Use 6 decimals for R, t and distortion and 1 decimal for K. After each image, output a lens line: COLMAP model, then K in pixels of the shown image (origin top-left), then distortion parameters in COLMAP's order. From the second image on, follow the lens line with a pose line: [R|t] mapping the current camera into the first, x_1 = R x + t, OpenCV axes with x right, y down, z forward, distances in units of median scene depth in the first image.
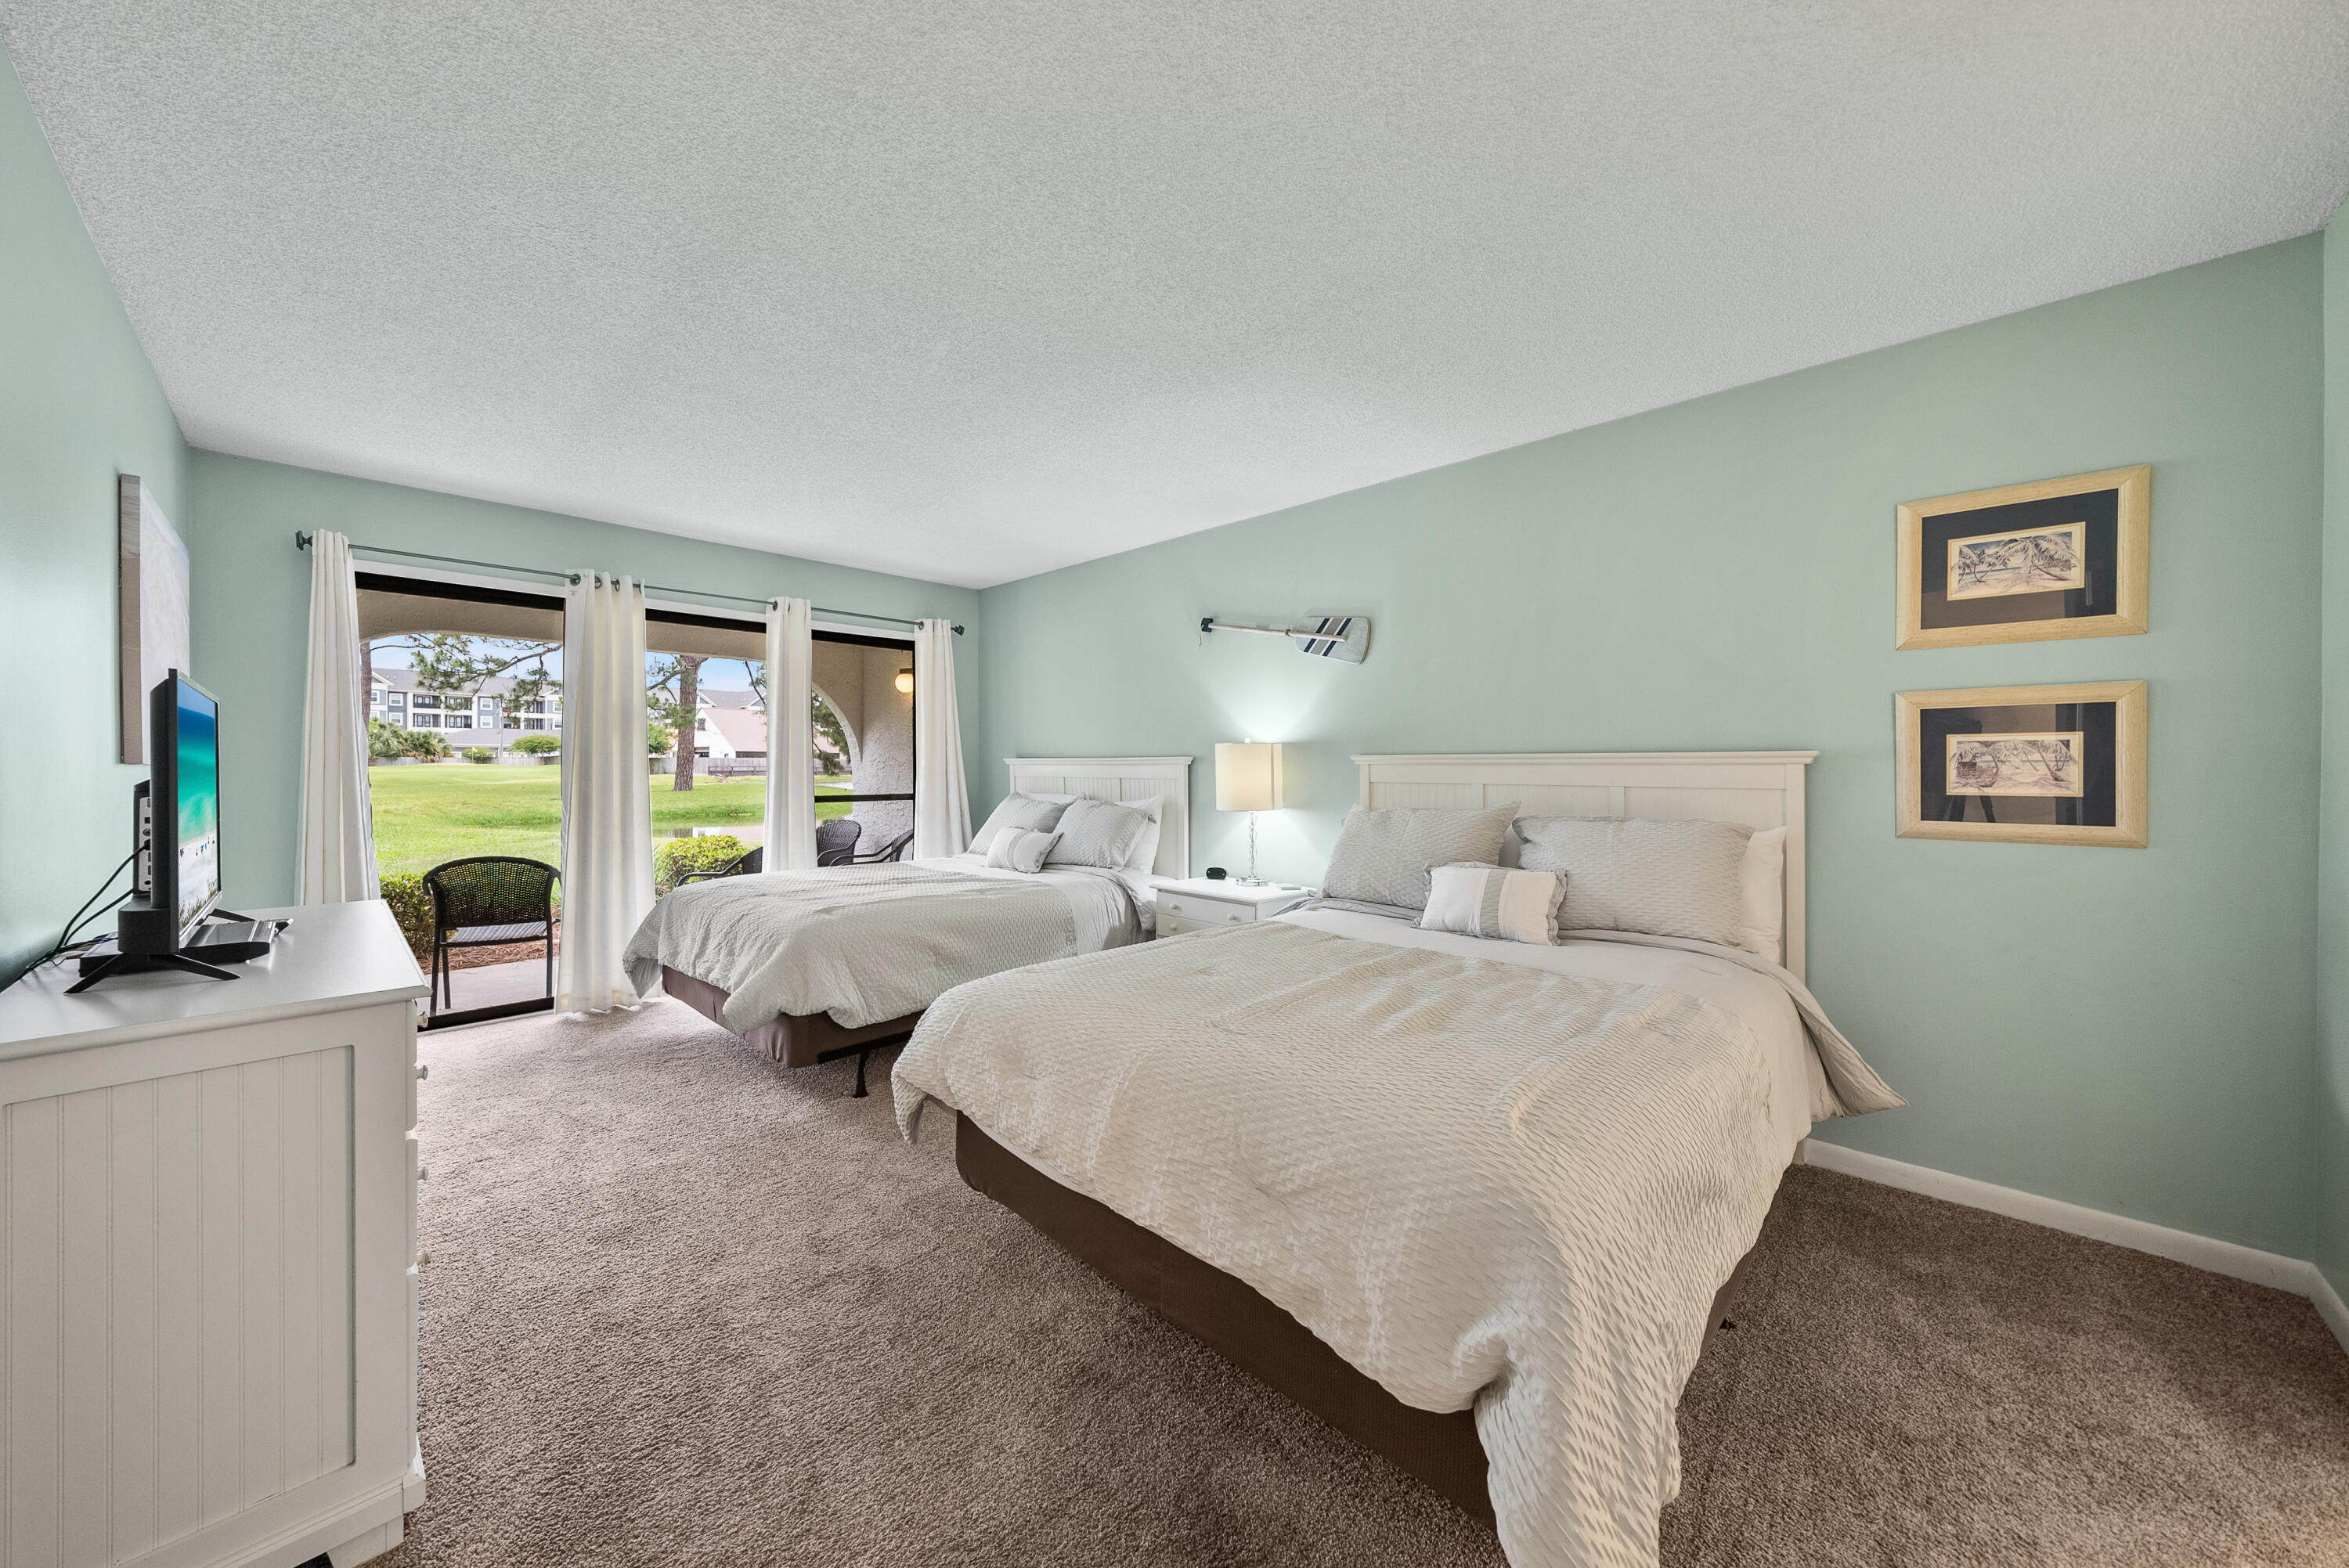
lens RADIAL K [[805.3, 0, 1180.4], [0, 805.3, 764.4], [0, 0, 1]] dist [-0.016826, -0.000025]
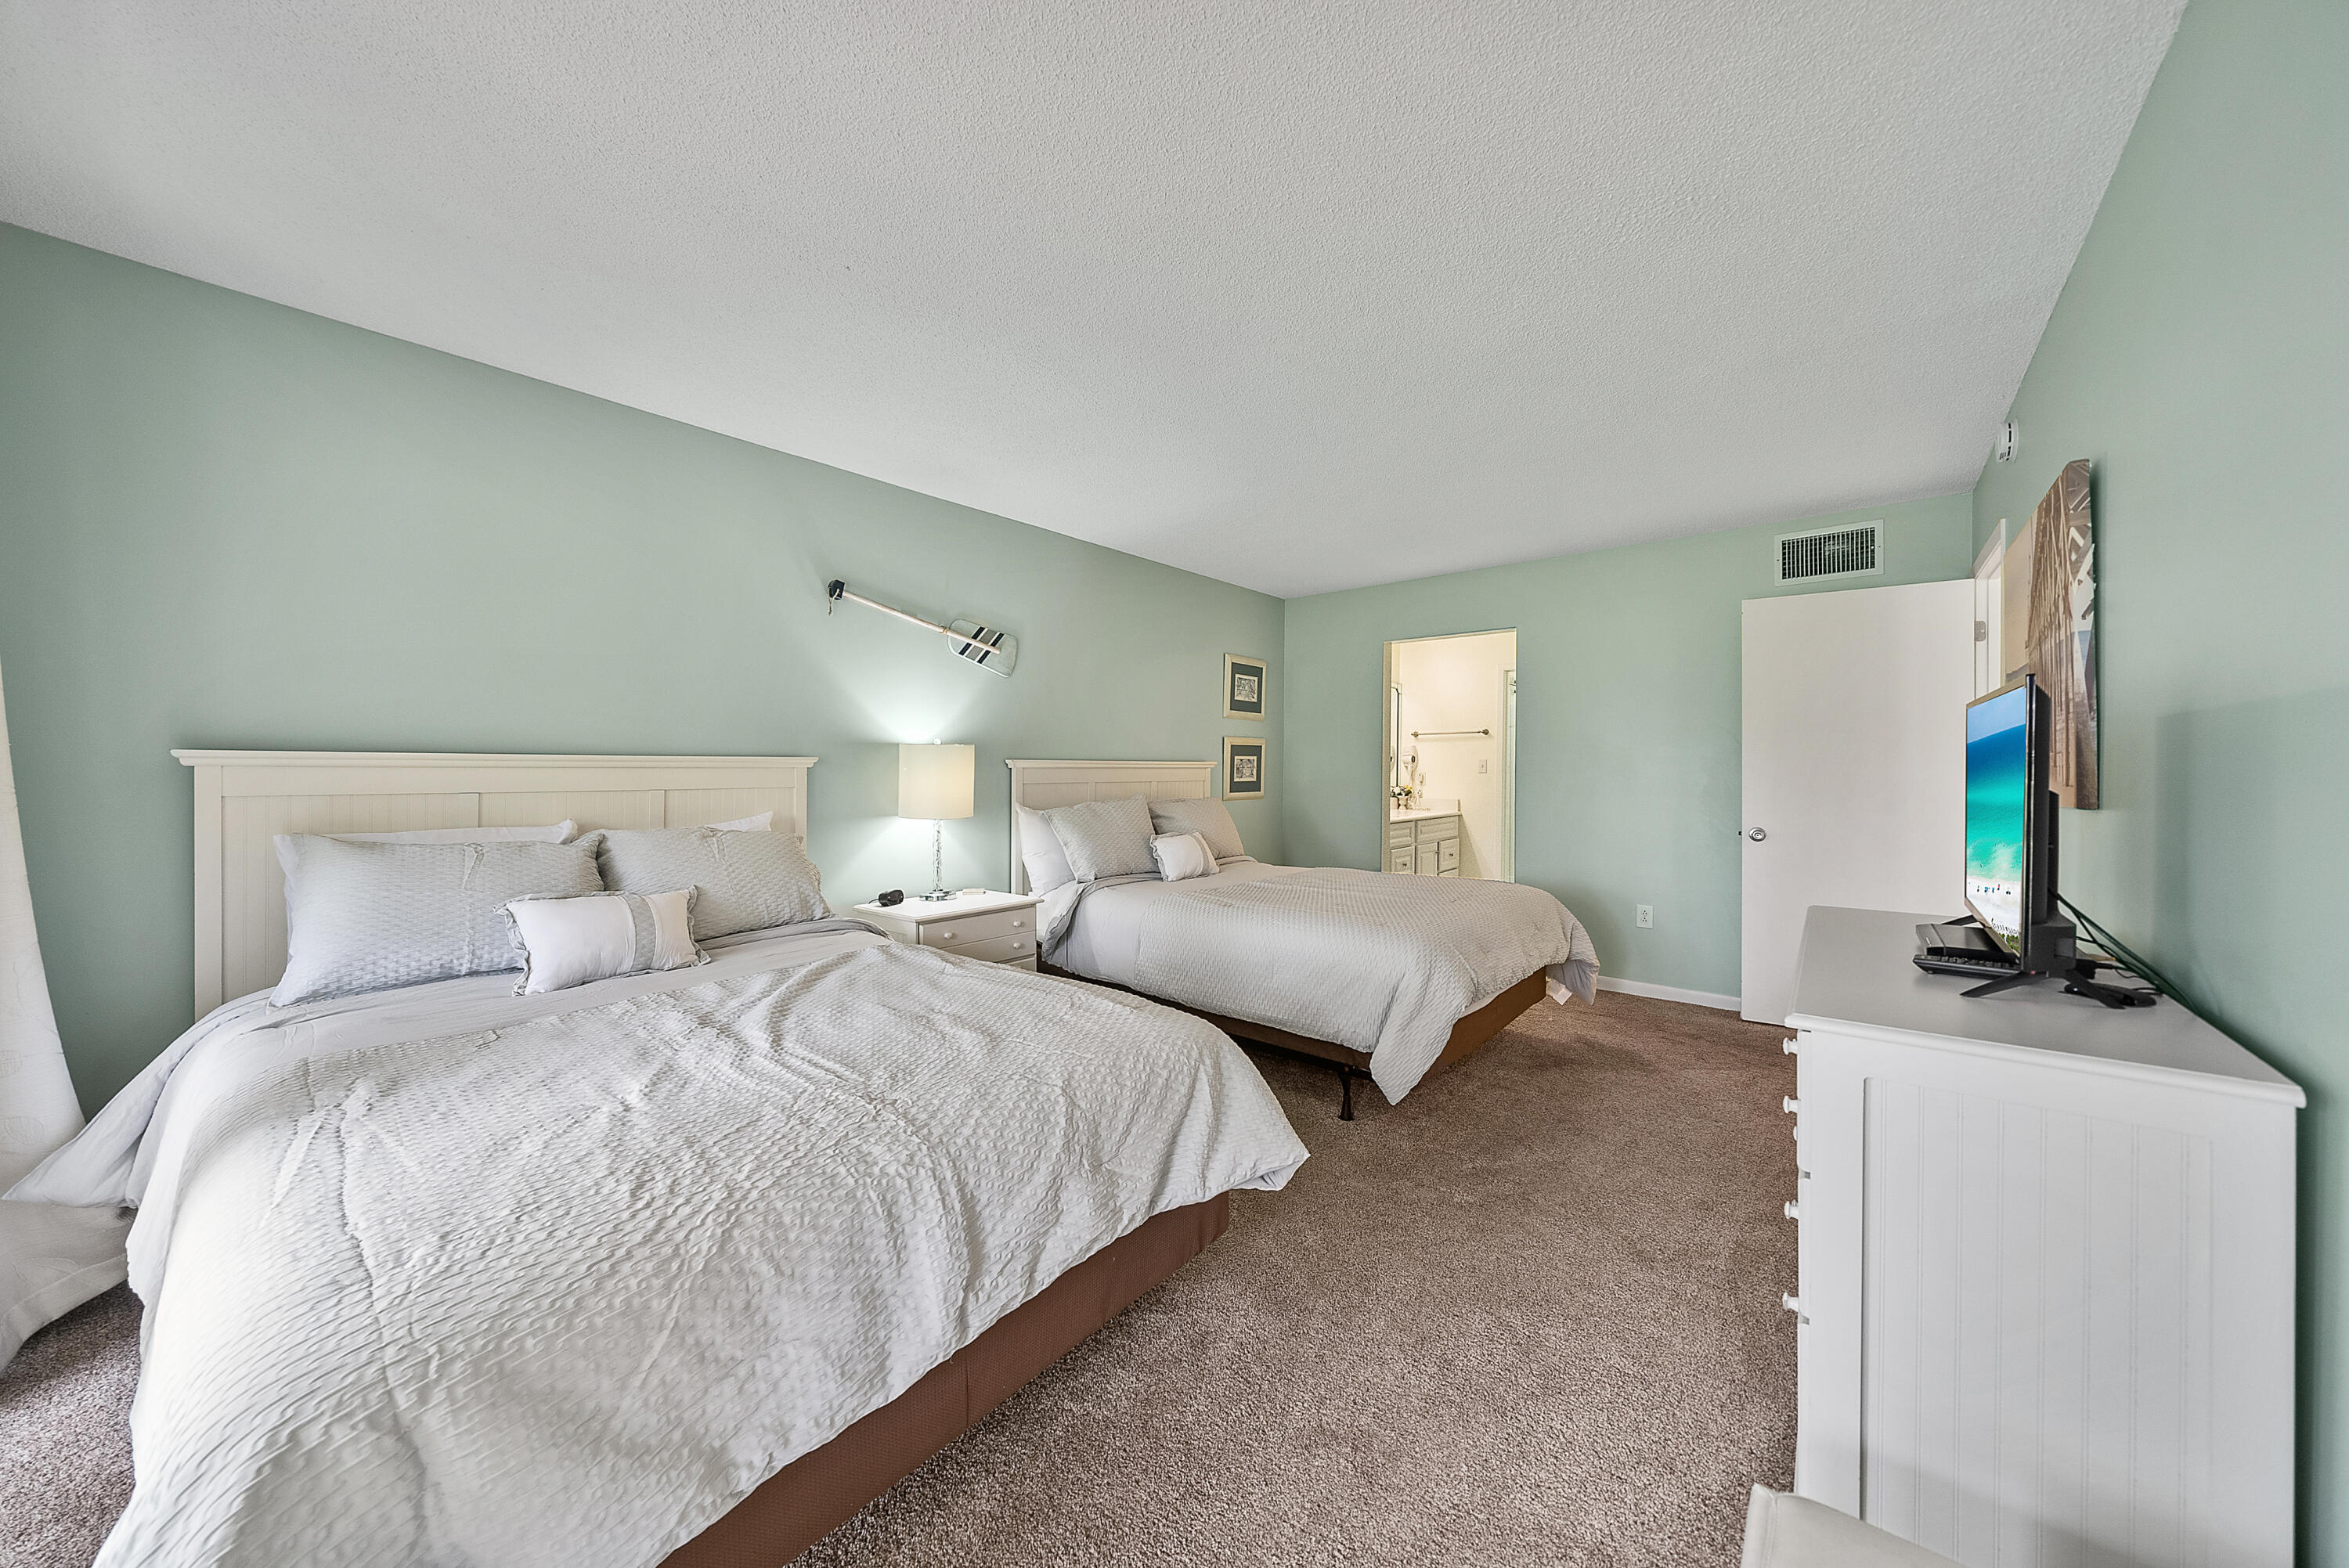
lens RADIAL K [[814.6, 0, 1166.7], [0, 814.6, 776.9], [0, 0, 1]] dist [-0.006681, -0.000051]
pose [[-0.058522, -0.009263, 0.998243, -0.881482], [-0.001479, 0.999957, 0.009192, 0.000967], [-0.998285, -0.000938, -0.058533, 0.830818]]
